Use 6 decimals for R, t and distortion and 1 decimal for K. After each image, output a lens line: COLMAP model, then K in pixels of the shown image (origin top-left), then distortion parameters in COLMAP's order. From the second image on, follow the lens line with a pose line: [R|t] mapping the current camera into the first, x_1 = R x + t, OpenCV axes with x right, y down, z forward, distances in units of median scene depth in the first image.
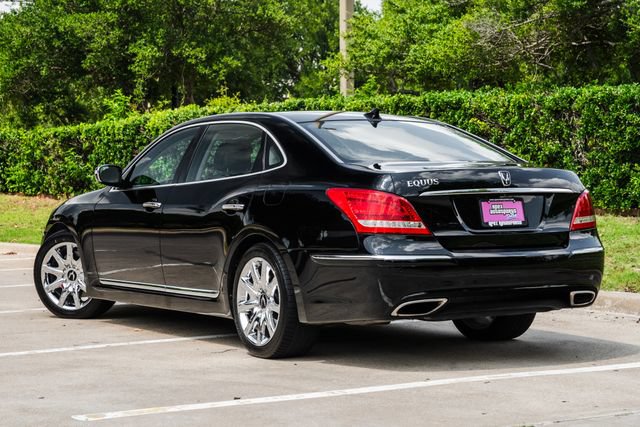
lens RADIAL K [[1536.0, 0, 301.1], [0, 1536.0, 204.2], [0, 0, 1]] dist [0.431600, 0.031116]
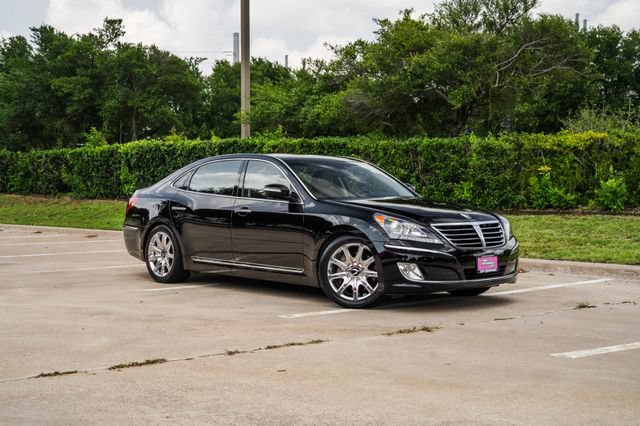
lens RADIAL K [[1068.2, 0, 294.1], [0, 1068.2, 213.1], [0, 0, 1]] dist [0.246711, 0.047450]
pose [[0.982699, 0.008119, 0.185032, -0.125685], [-0.010377, 0.999883, 0.011237, -0.002492], [-0.184919, -0.012963, 0.982668, -0.104979]]
